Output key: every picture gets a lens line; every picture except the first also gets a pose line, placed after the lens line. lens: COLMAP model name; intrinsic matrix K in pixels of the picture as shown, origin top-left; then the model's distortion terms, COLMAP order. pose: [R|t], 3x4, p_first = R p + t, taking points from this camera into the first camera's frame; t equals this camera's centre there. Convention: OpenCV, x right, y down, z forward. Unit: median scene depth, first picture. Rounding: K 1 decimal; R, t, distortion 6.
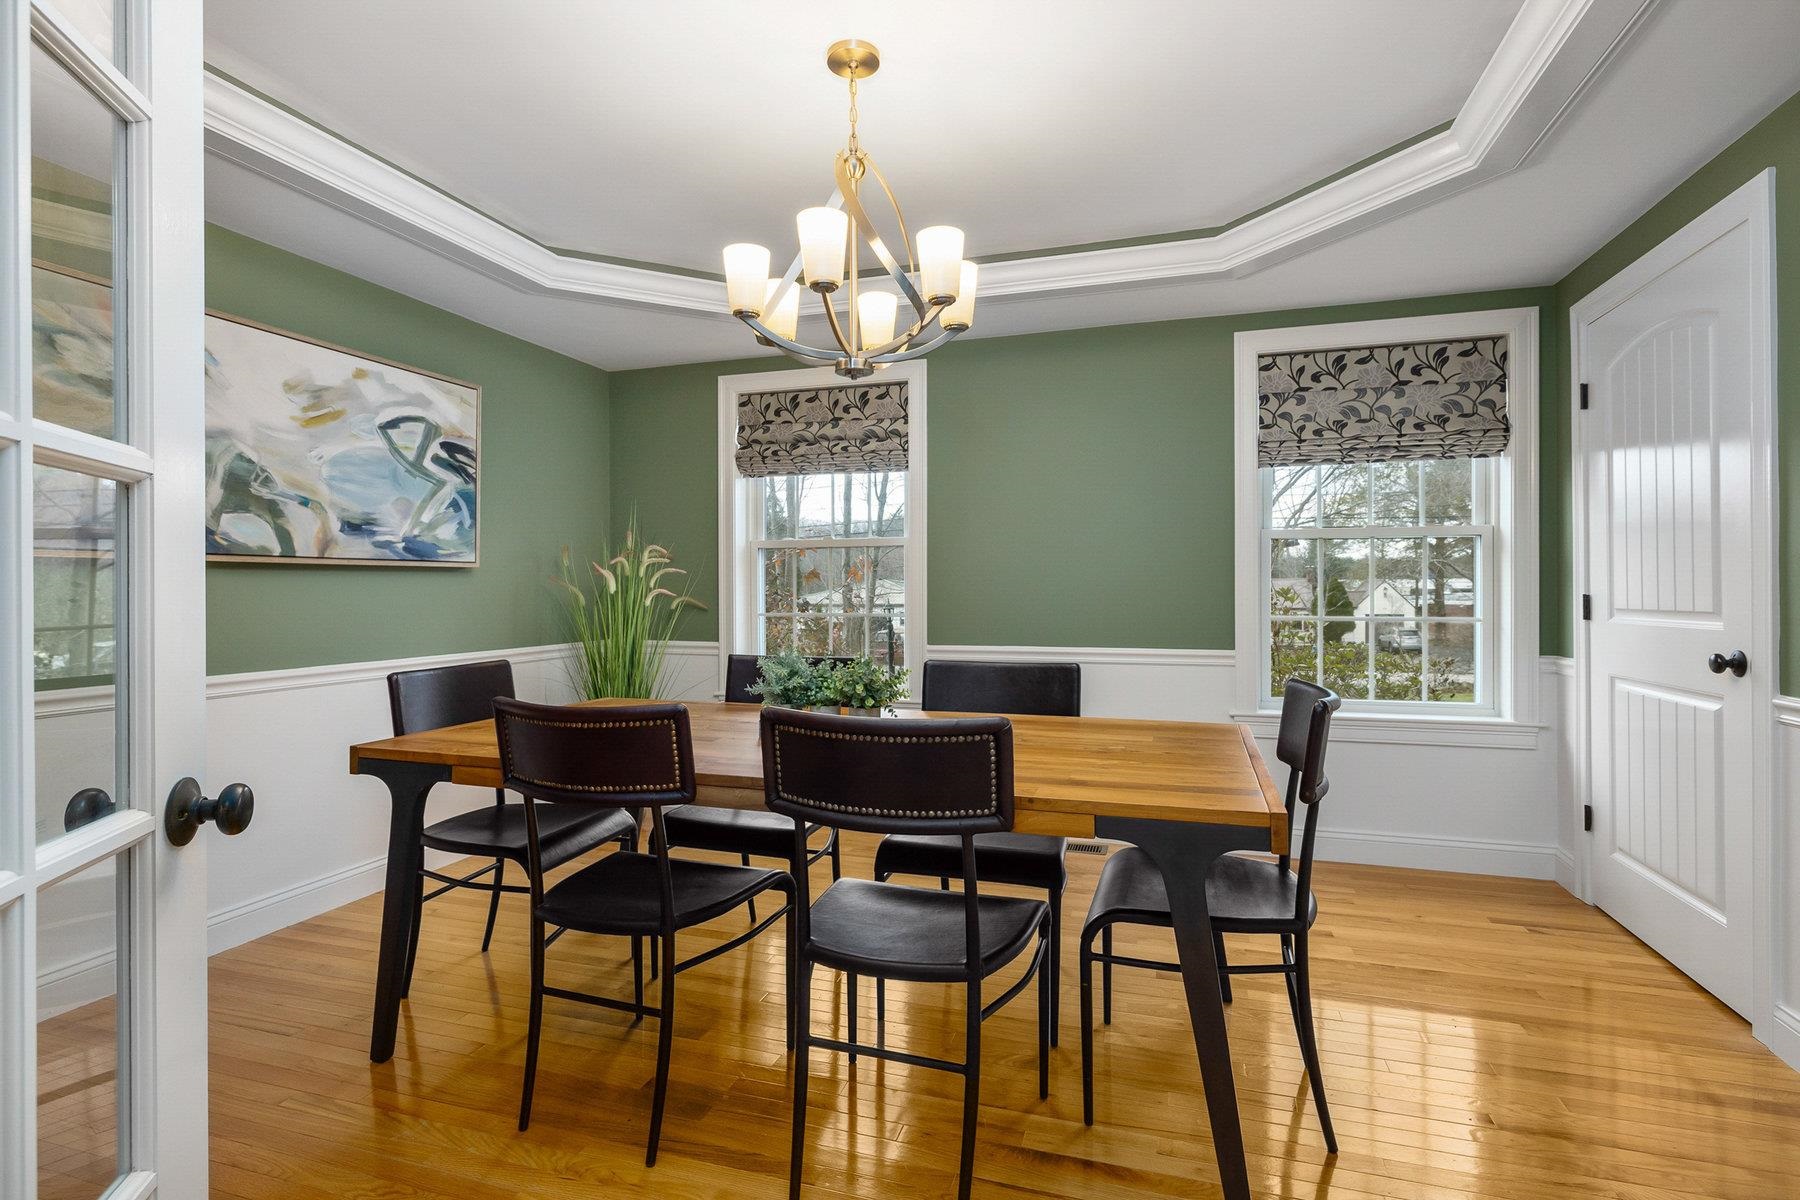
lens RADIAL K [[860.6, 0, 927.1], [0, 860.6, 589.2], [0, 0, 1]] dist [-0.002759, -0.000333]
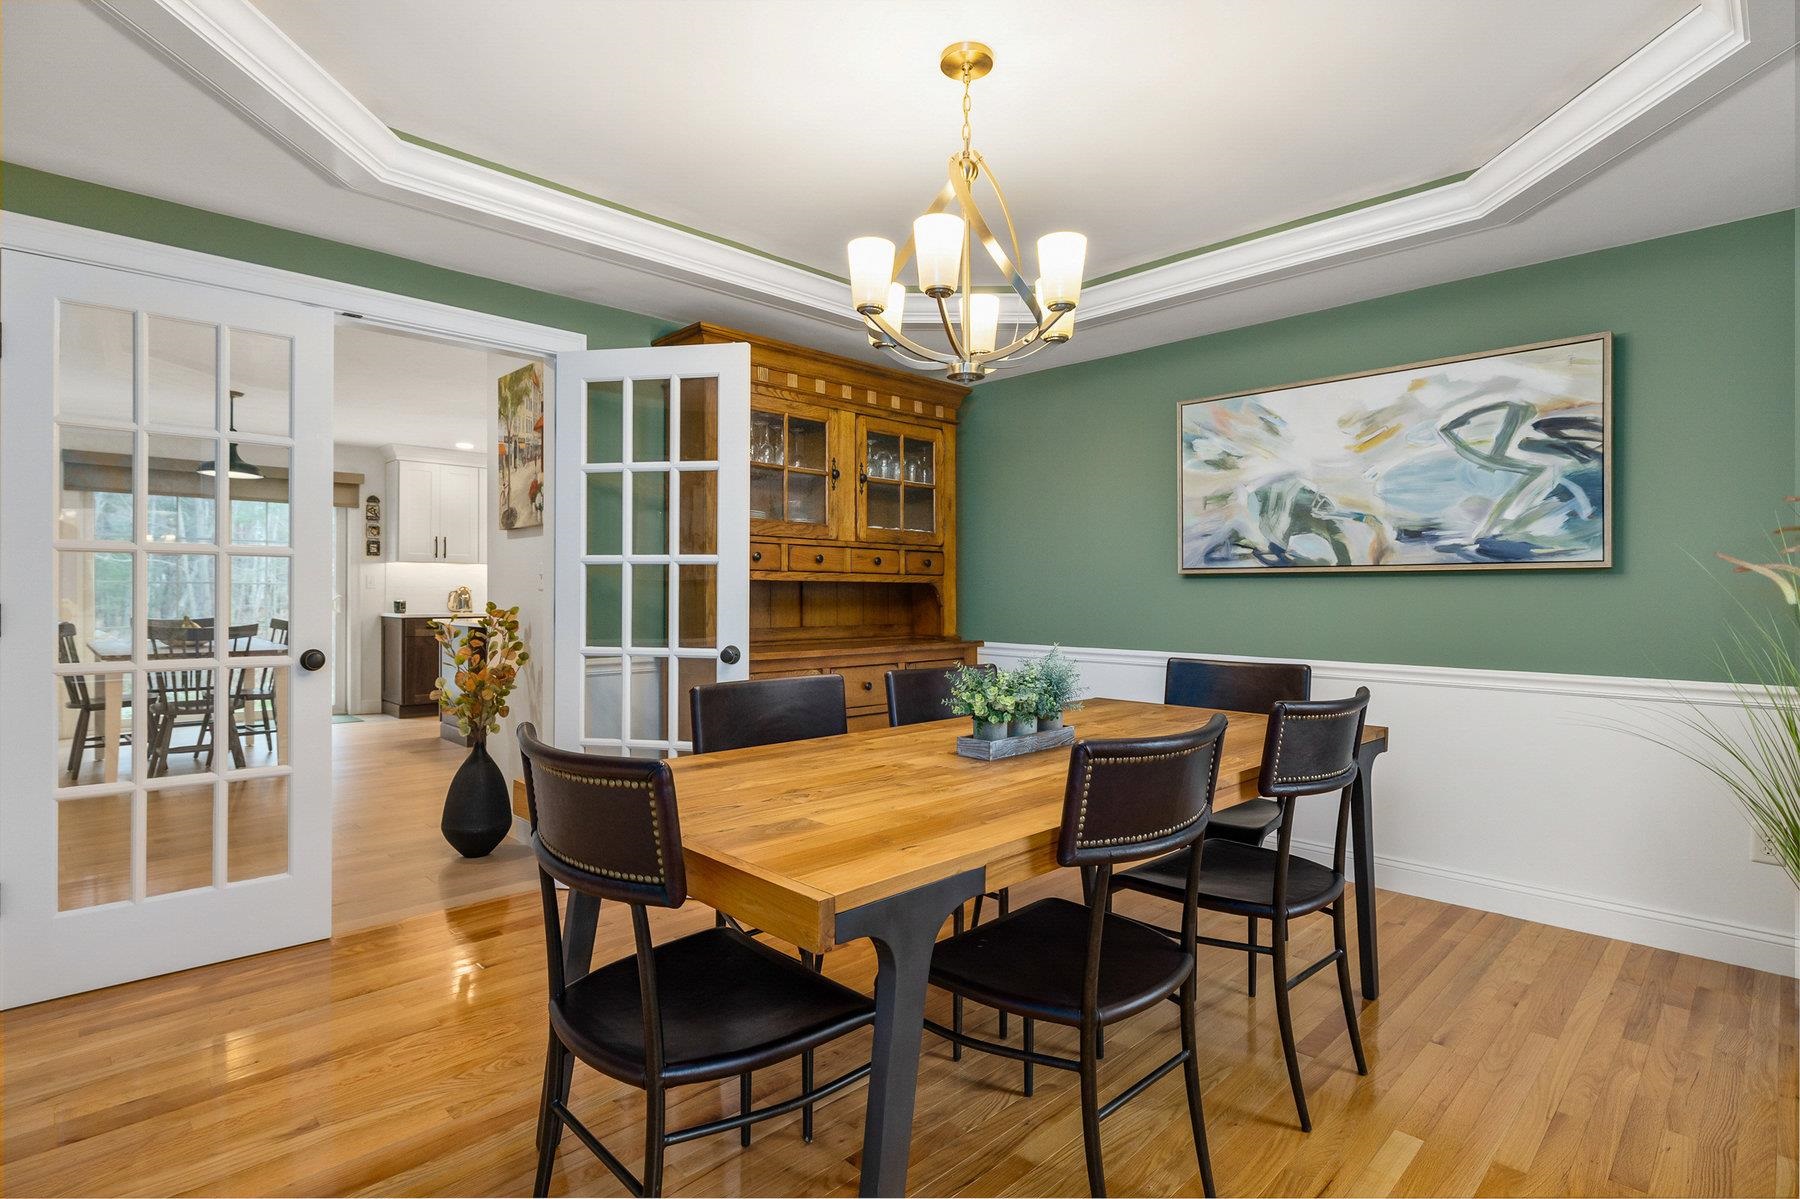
lens RADIAL K [[904.0, 0, 898.6], [0, 904.0, 594.8], [0, 0, 1]] dist [0.000617, -0.000117]
pose [[-0.505030, 0.003302, -0.863095, 0.543355], [-0.005838, 0.999957, 0.007242, -0.003221], [0.863082, 0.008696, -0.504989, 0.938135]]
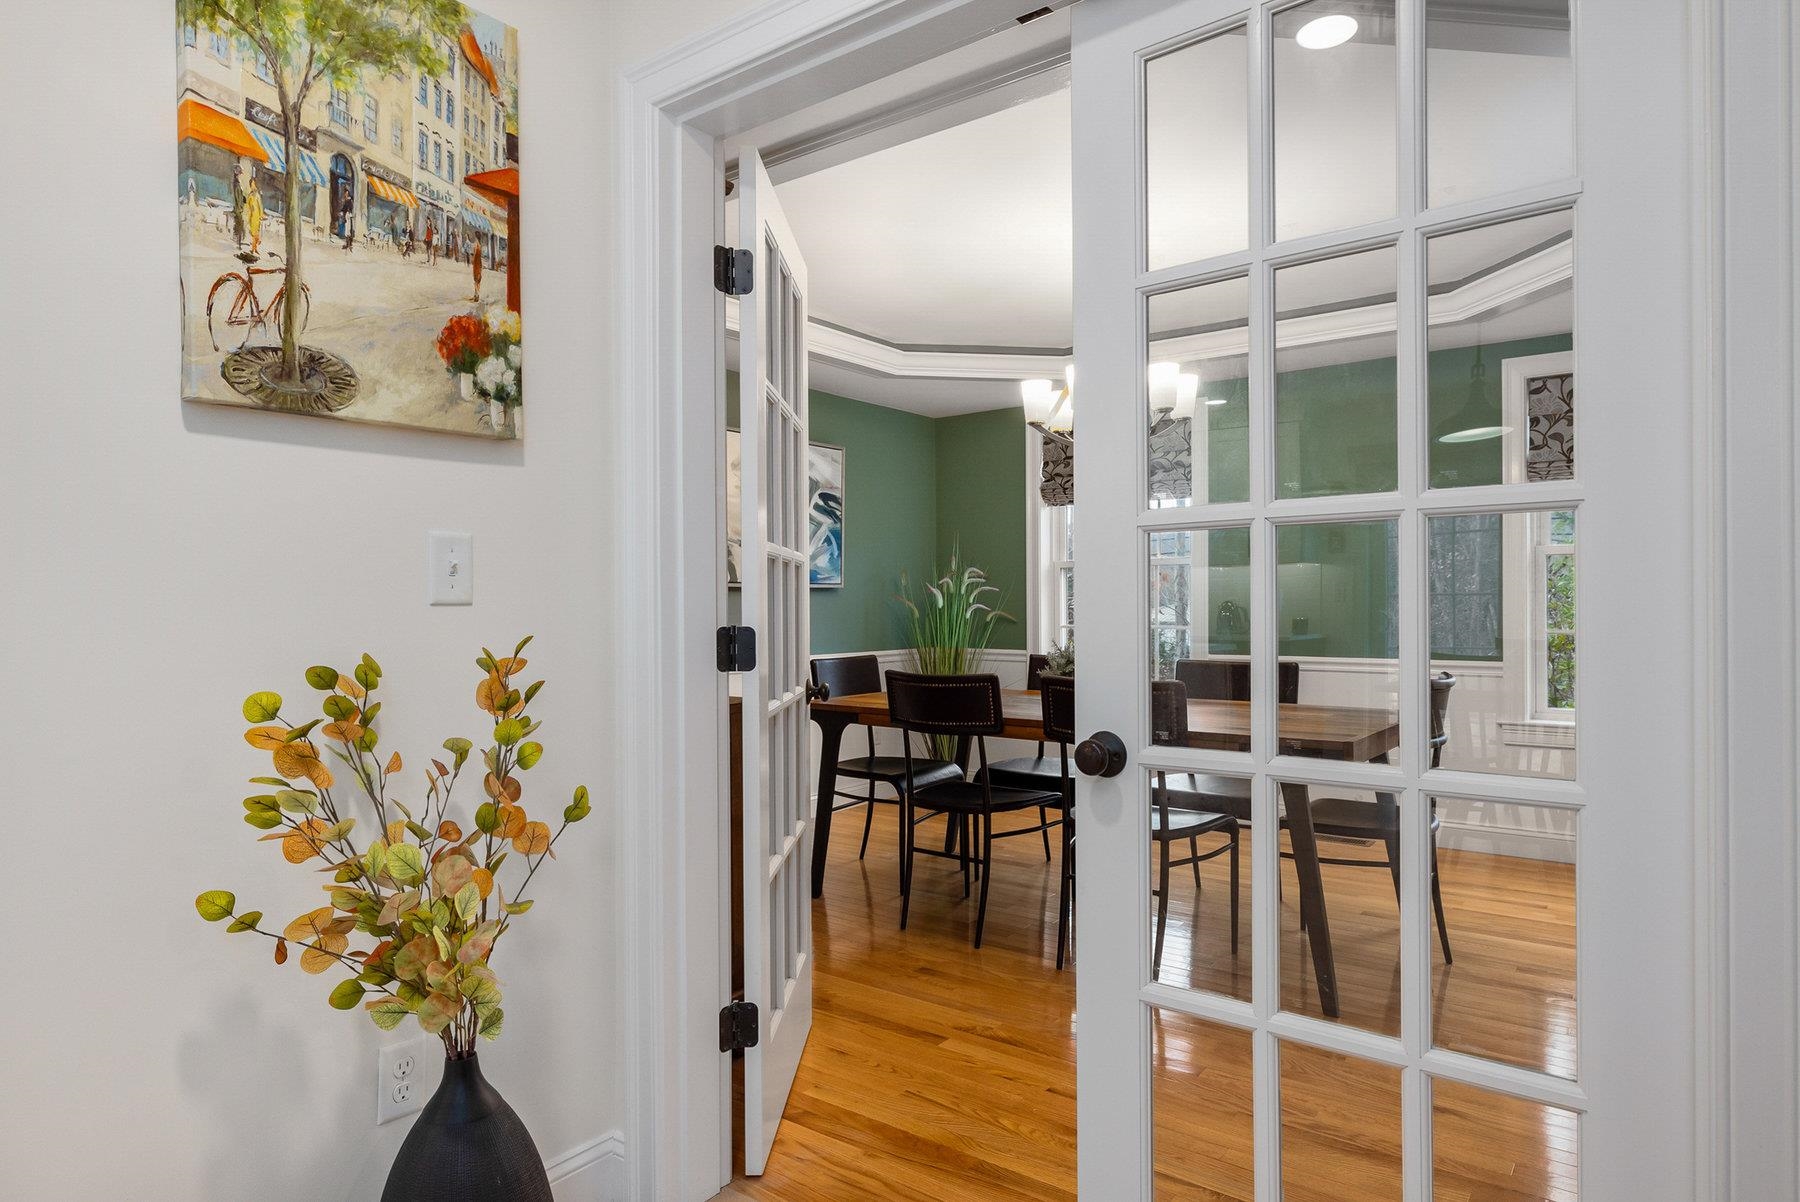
lens RADIAL K [[1035.3, 0, 915.8], [0, 1035.3, 604.2], [0, 0, 1]] dist [0.003958, 0.006293]
pose [[0.937549, -0.001142, -0.347850, 0.131389], [0.001374, 0.999999, 0.000421, -0.001227], [0.347849, -0.000873, 0.937550, -0.455682]]
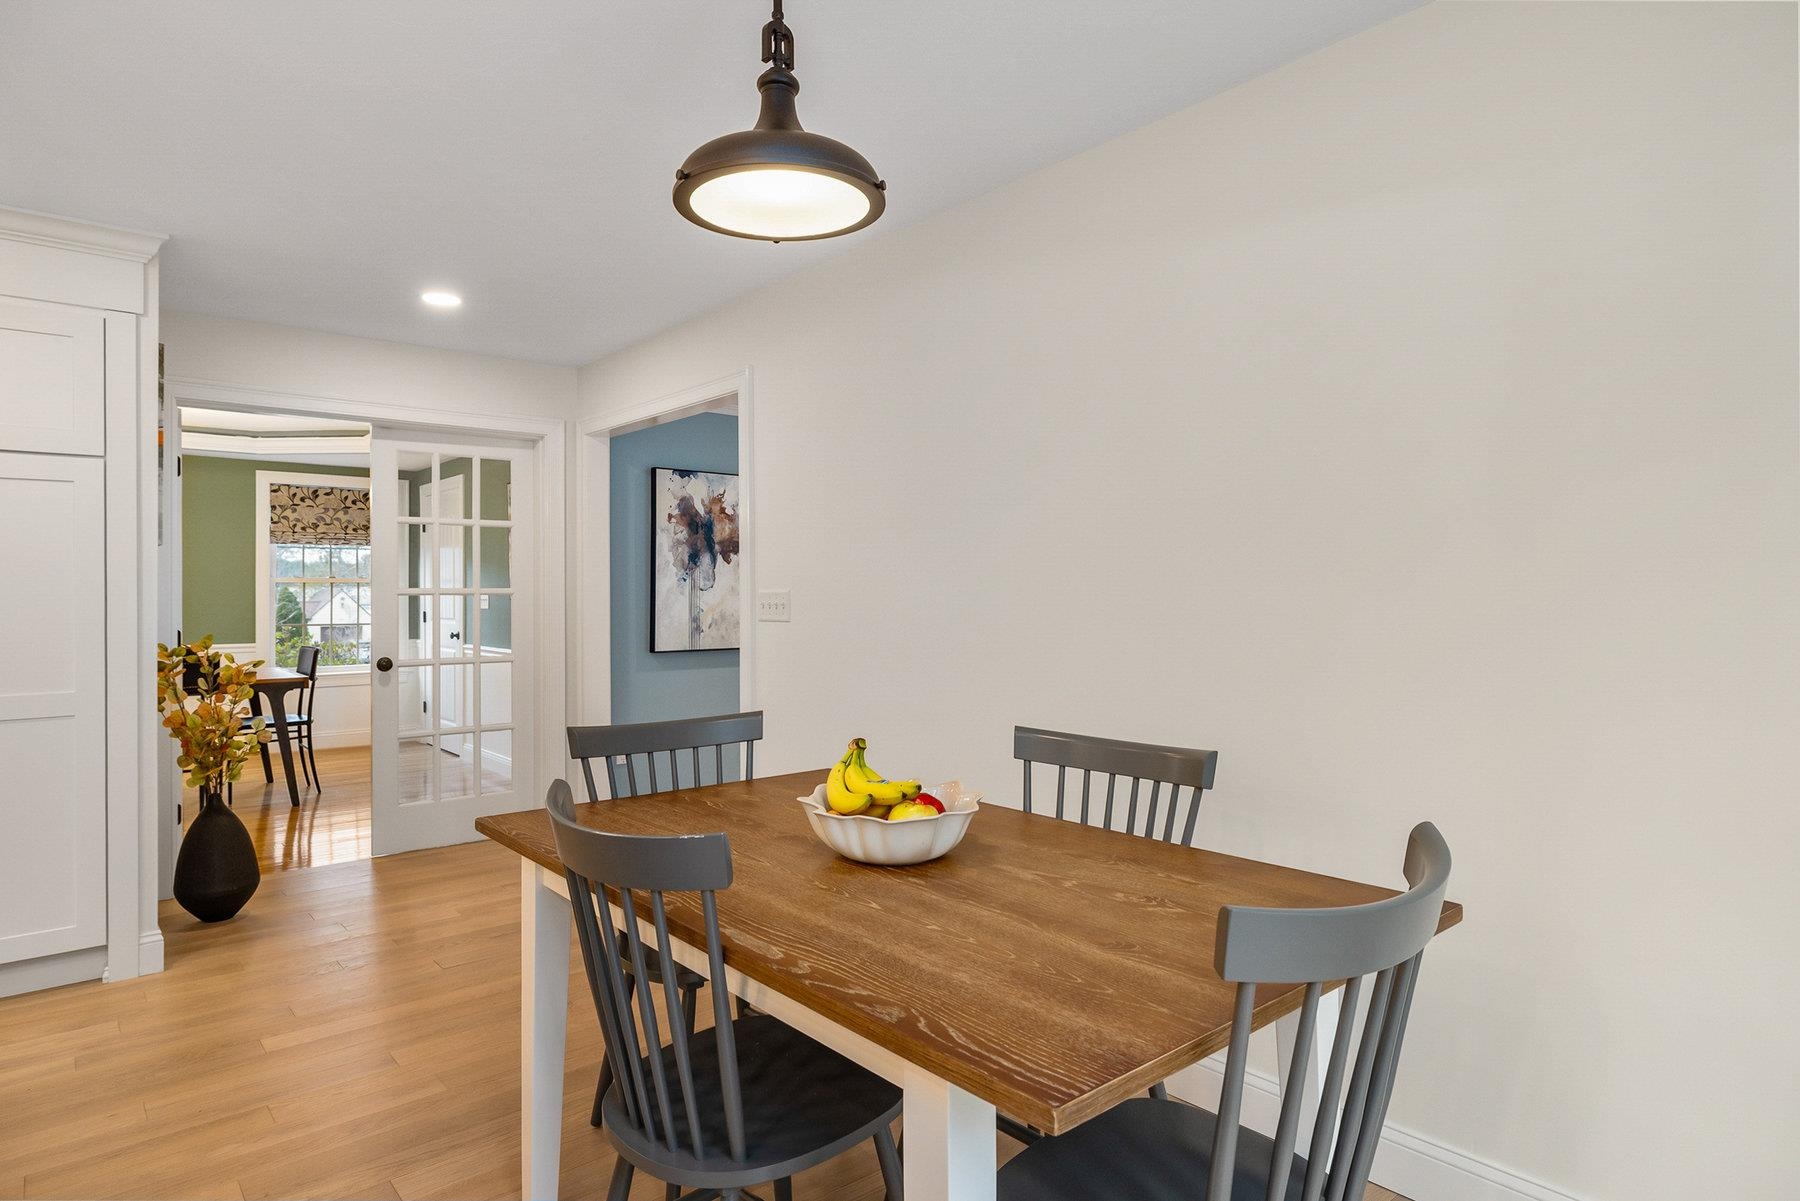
lens RADIAL K [[1035.3, 0, 897.6], [0, 1035.3, 595.1], [0, 0, 1]] dist [0.003958, 0.006293]
pose [[0.556662, 0.003599, 0.830732, -0.754901], [-0.001675, 0.999993, -0.003210, -0.026661], [-0.830738, 0.000396, 0.556664, -1.438402]]
